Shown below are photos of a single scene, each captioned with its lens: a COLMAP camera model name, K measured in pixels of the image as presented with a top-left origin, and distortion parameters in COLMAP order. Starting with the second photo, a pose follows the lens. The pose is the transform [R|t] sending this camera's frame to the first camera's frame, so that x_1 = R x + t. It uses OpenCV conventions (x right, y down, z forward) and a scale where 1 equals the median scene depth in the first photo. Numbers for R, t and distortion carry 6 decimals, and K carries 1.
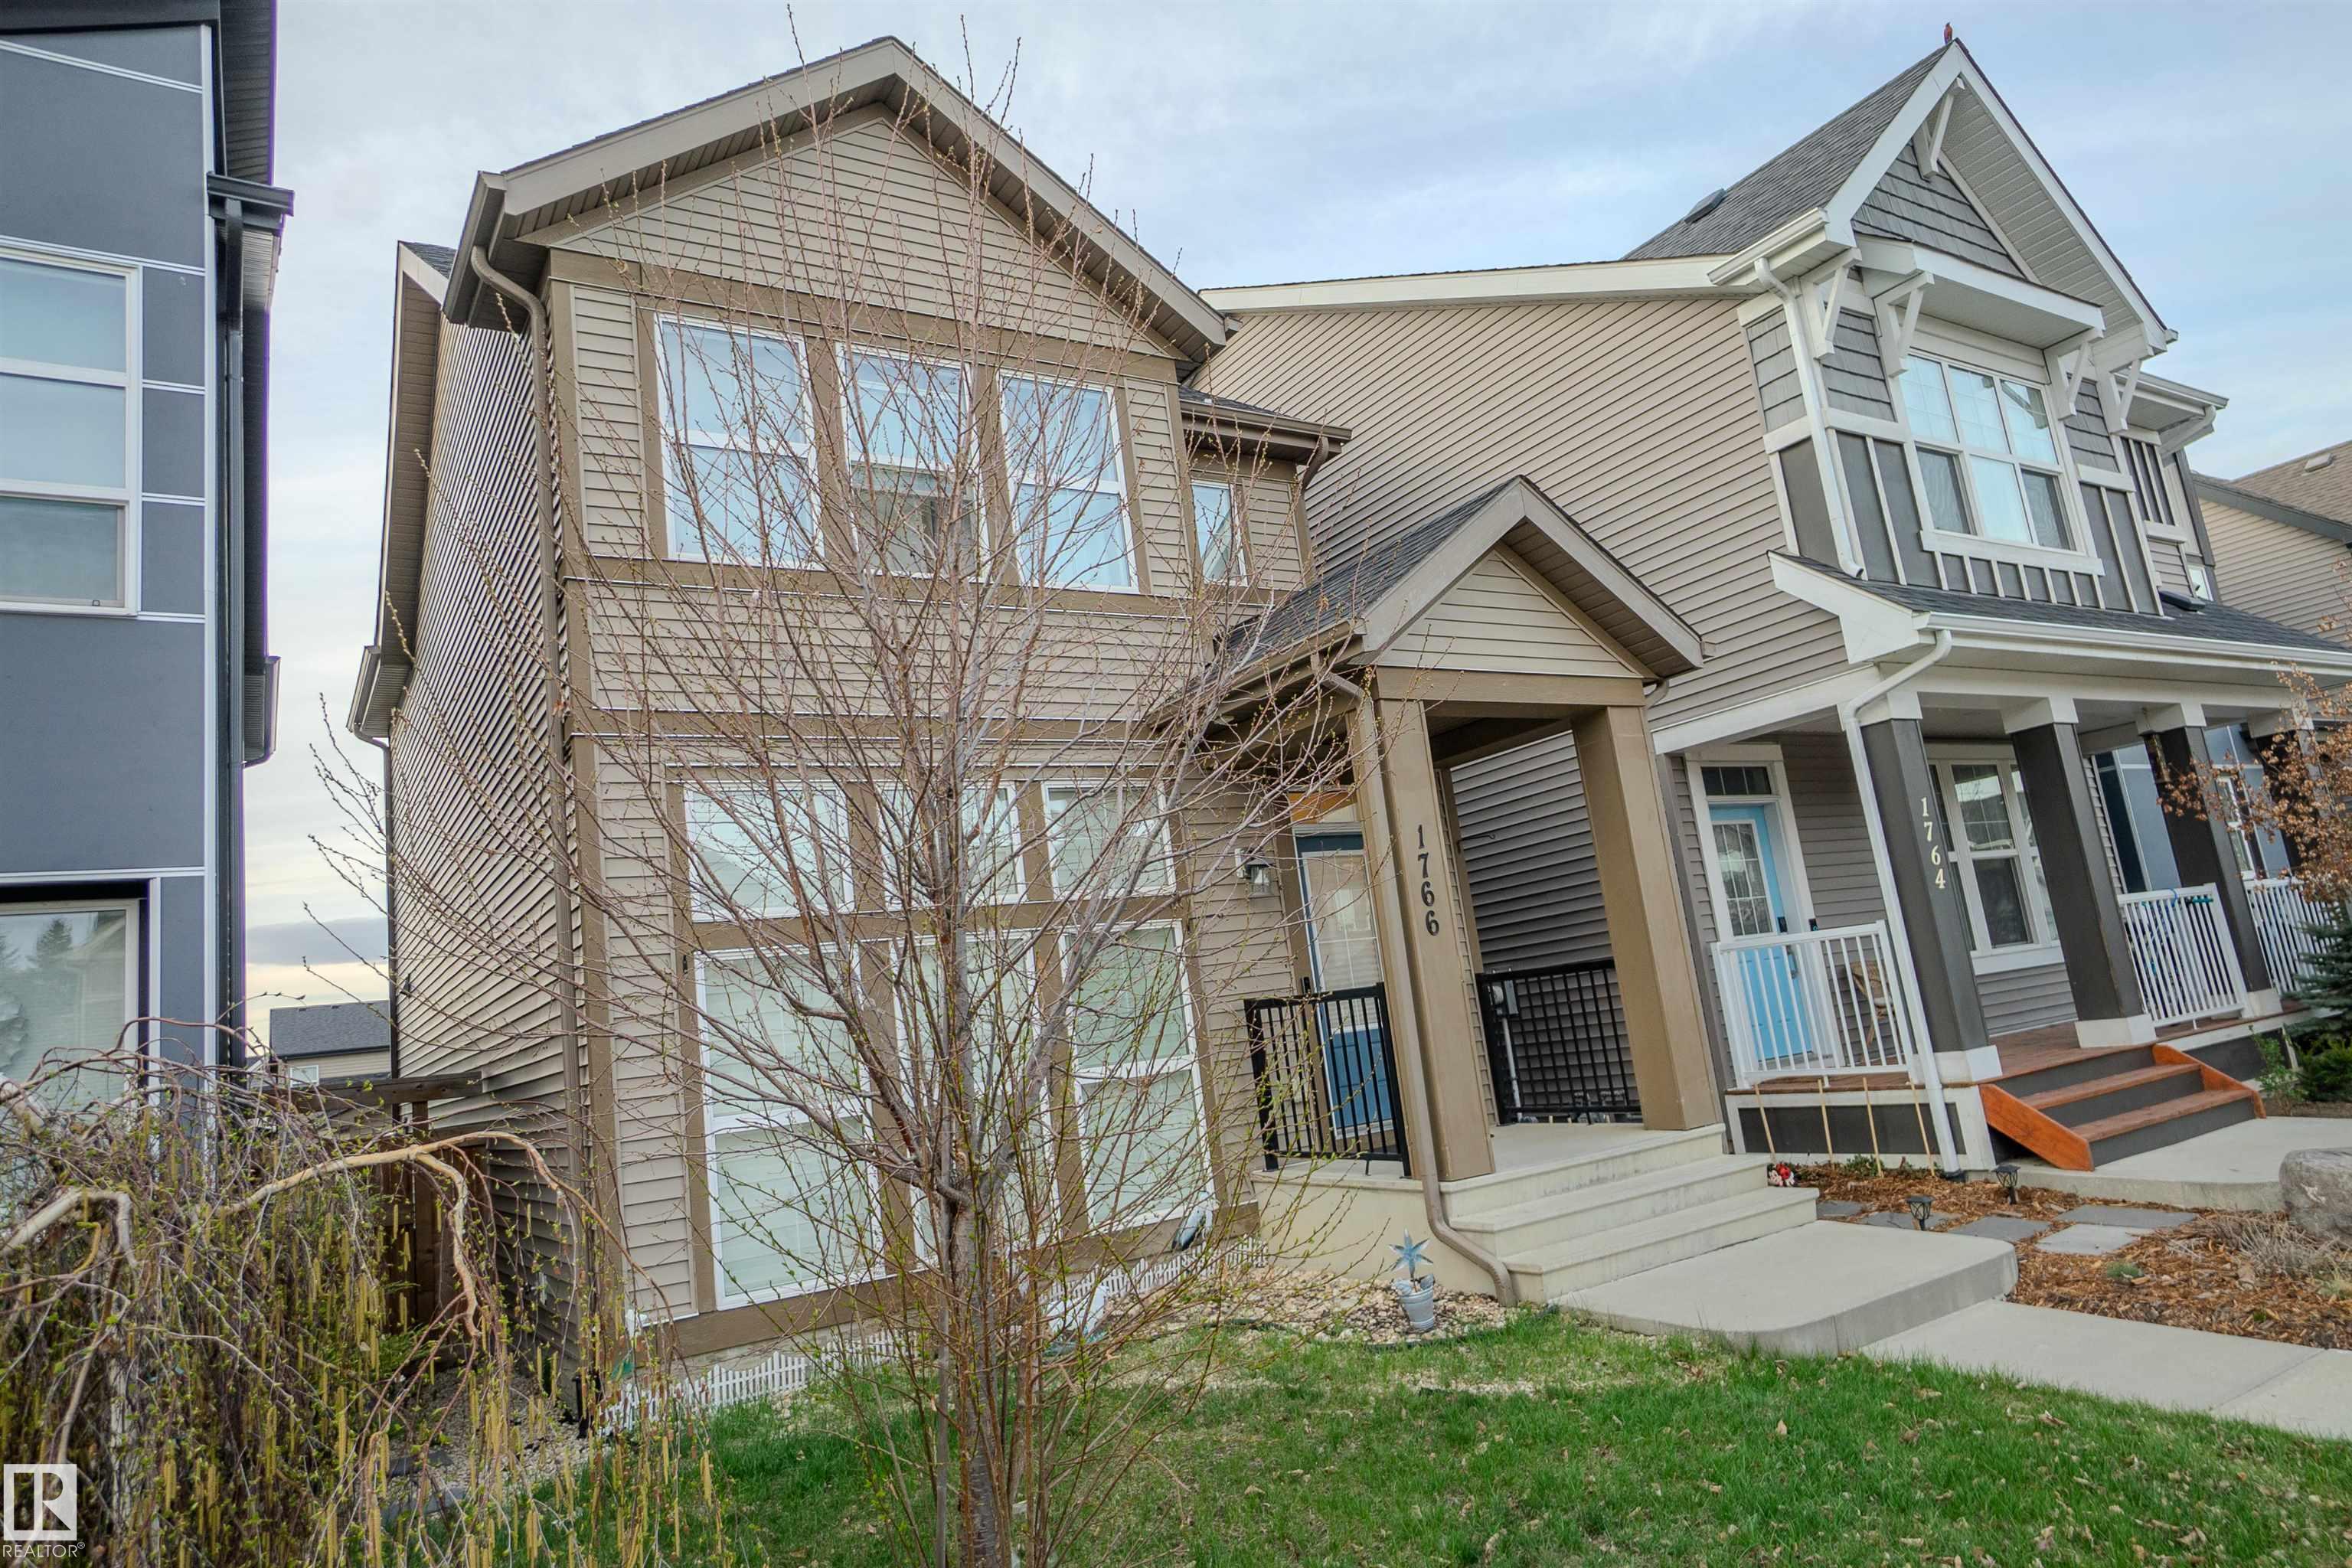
lens RADIAL K [[1432.9, 0, 1173.8], [0, 1432.9, 781.2], [0, 0, 1]] dist [0.002364, 0.004837]
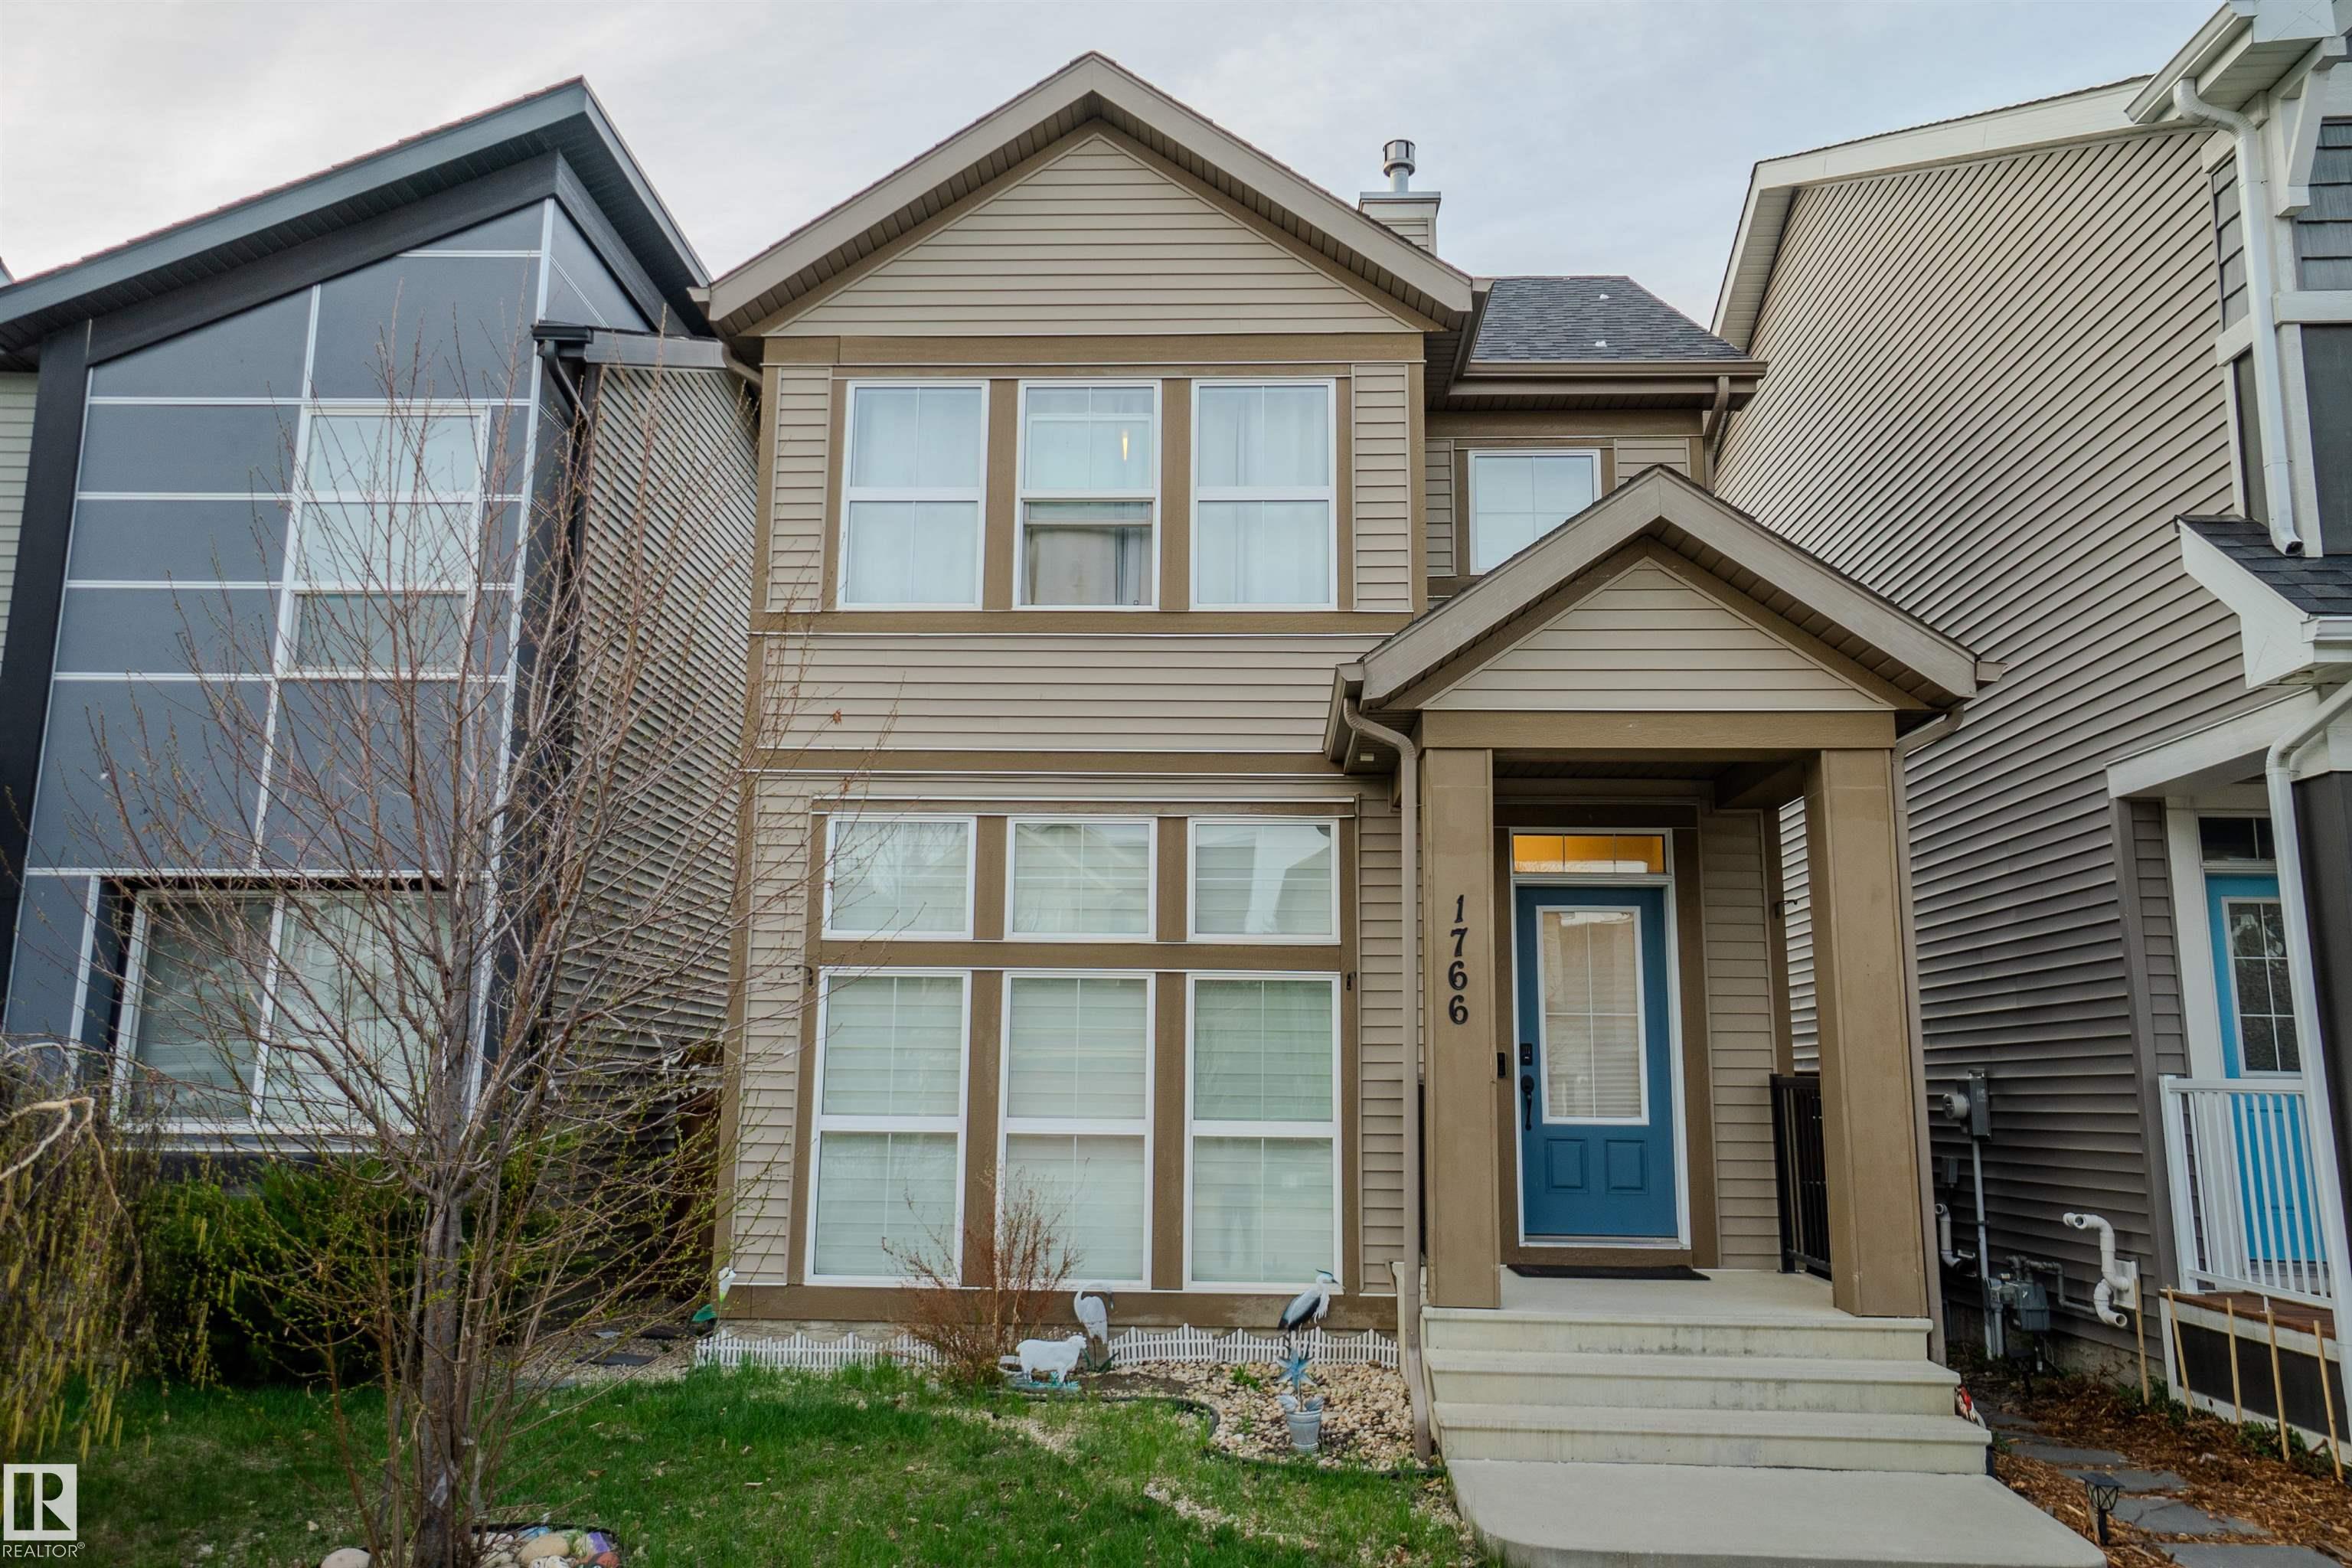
lens RADIAL K [[1751.2, 0, 1176.0], [0, 1751.2, 784.0], [0, 0, 1]] dist [0.036022, -0.004496]
pose [[0.817047, 0.031256, -0.575724, 0.567247], [-0.010387, 0.999165, 0.039505, -0.067687], [0.576478, -0.026297, 0.816689, 0.035611]]
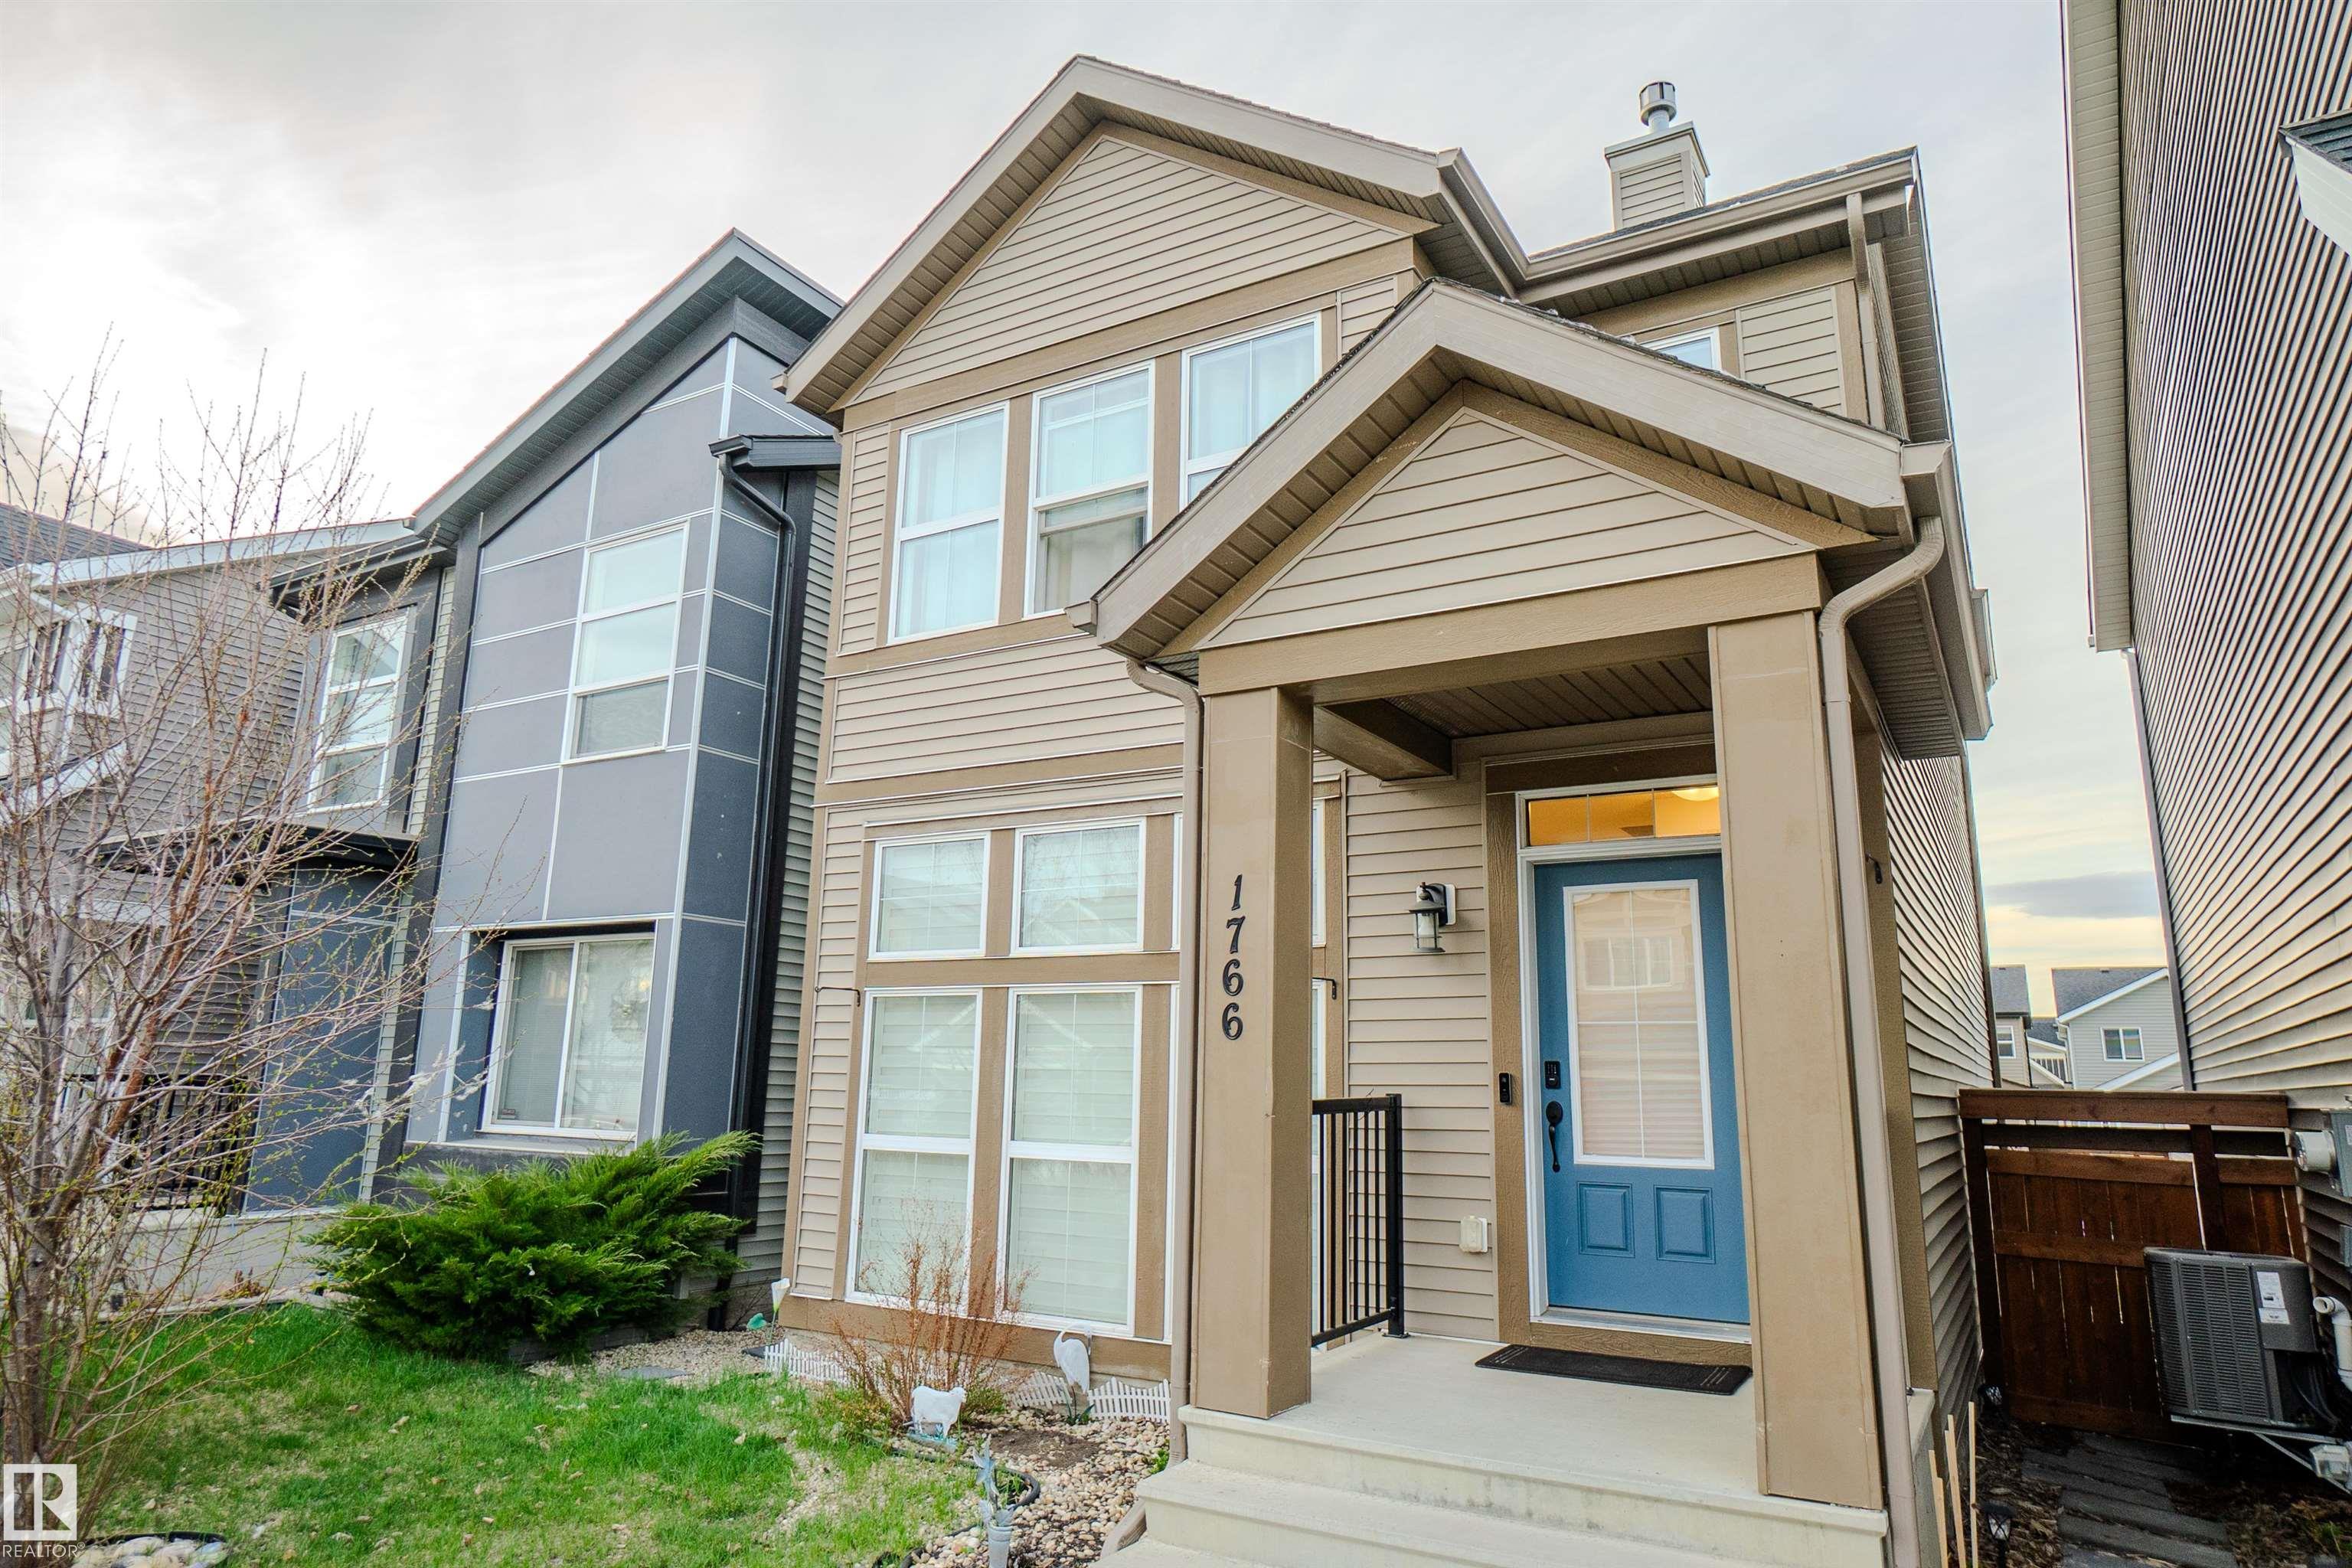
lens RADIAL K [[1432.9, 0, 1173.8], [0, 1432.9, 781.2], [0, 0, 1]] dist [0.002364, 0.004837]
pose [[0.443297, -0.056606, -0.894586, 0.685123], [0.085817, 0.996100, -0.020504, -0.002093], [0.892257, -0.067681, 0.446426, 0.597415]]
